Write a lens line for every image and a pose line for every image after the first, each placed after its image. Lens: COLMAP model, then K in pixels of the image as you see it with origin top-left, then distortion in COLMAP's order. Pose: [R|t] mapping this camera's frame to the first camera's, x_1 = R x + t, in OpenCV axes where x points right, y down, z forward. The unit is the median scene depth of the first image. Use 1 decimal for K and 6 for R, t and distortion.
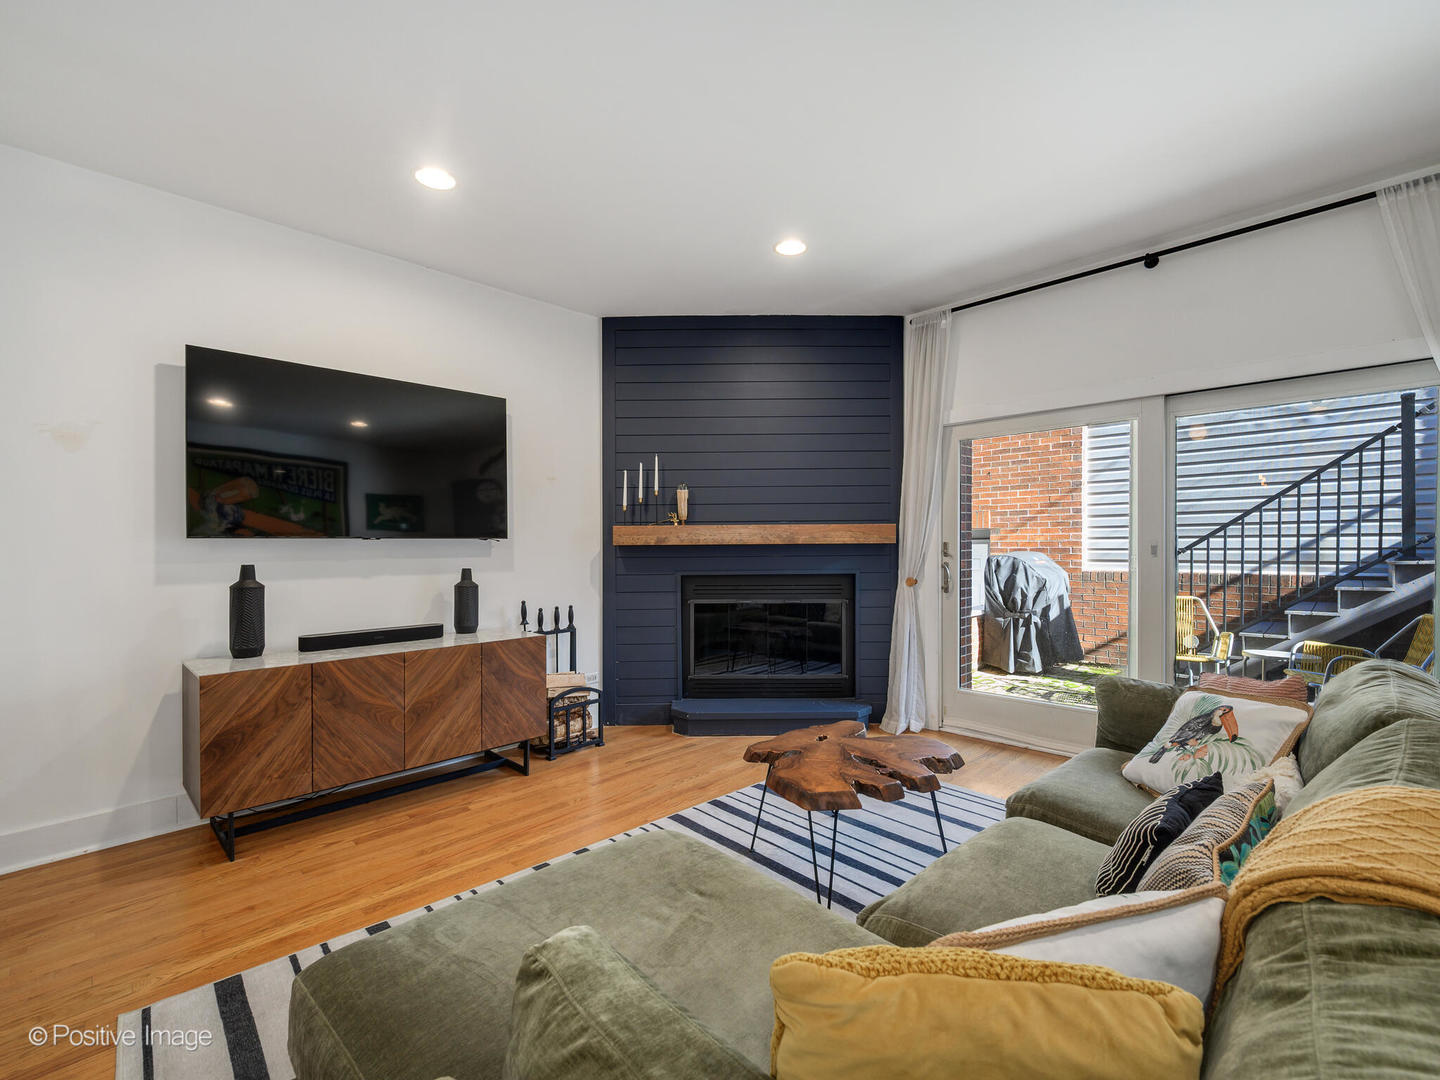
lens RADIAL K [[651.8, 0, 713.1], [0, 651.8, 546.9], [0, 0, 1]] dist [0.005060, -0.001511]
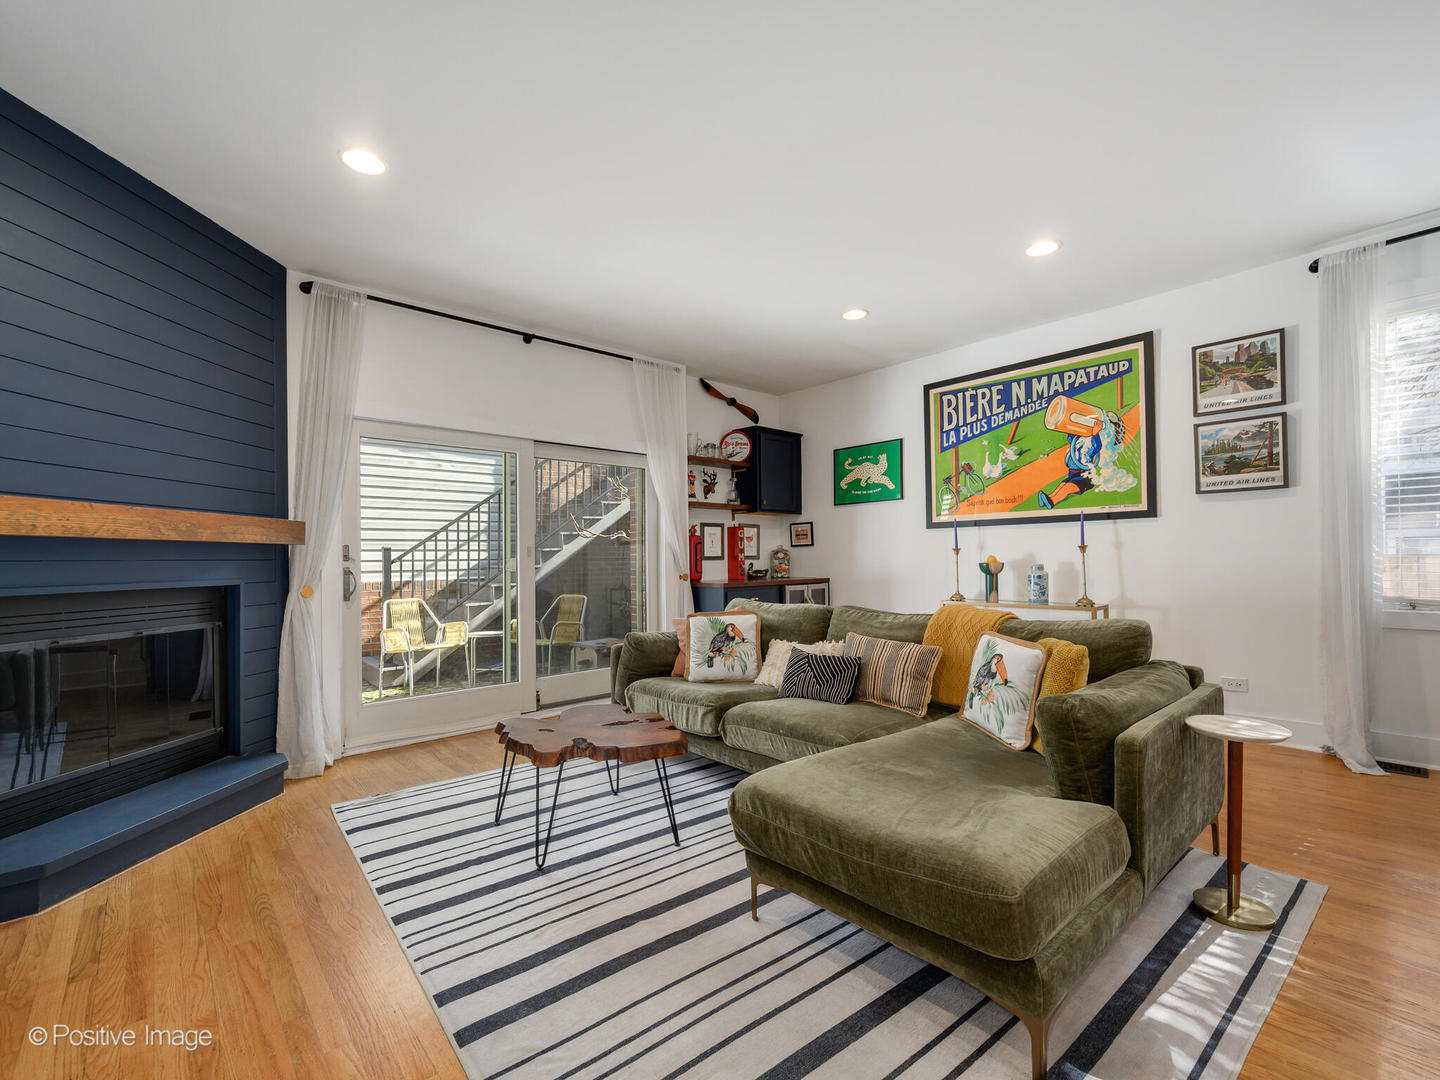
lens RADIAL K [[651.8, 0, 730.5], [0, 651.8, 556.2], [0, 0, 1]] dist [0.005060, -0.001511]
pose [[0.039671, 0.014732, 0.999104, -0.529446], [0.020961, 0.999659, -0.015572, 0.033334], [-0.998993, 0.021559, 0.039349, 0.437900]]
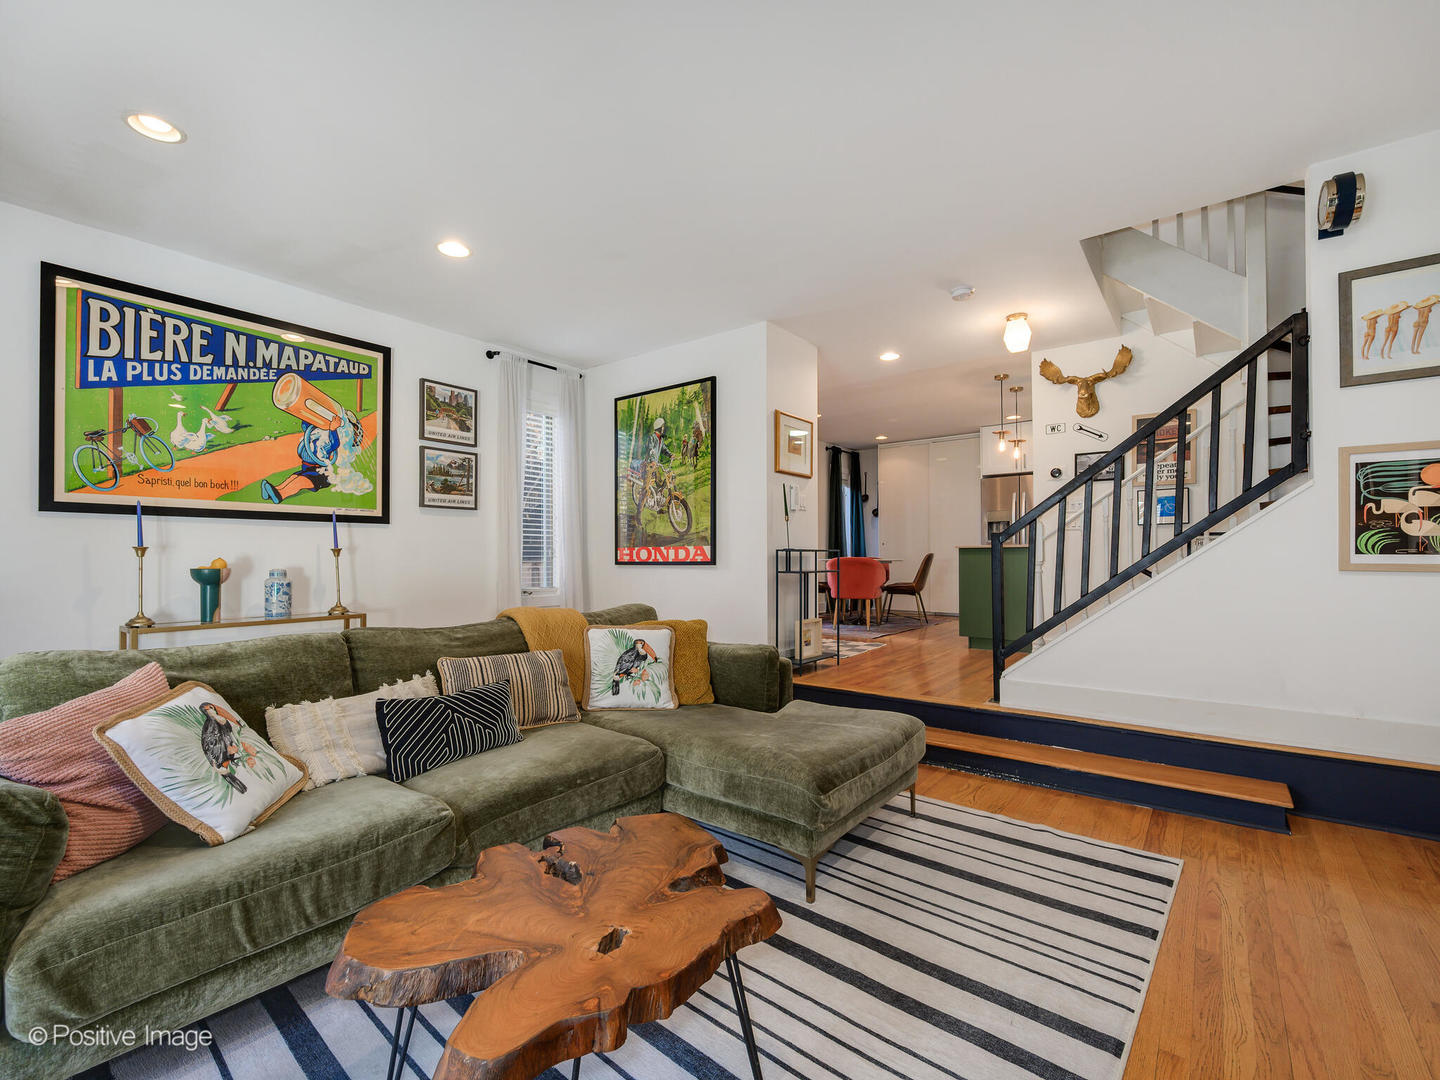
lens RADIAL K [[651.8, 0, 729.7], [0, 651.8, 549.0], [0, 0, 1]] dist [0.005060, -0.001511]
pose [[-0.988874, 0.014368, -0.148063, 0.834778], [0.015580, 0.999854, -0.007027, 0.021502], [0.147940, -0.009256, -0.988953, 1.525938]]
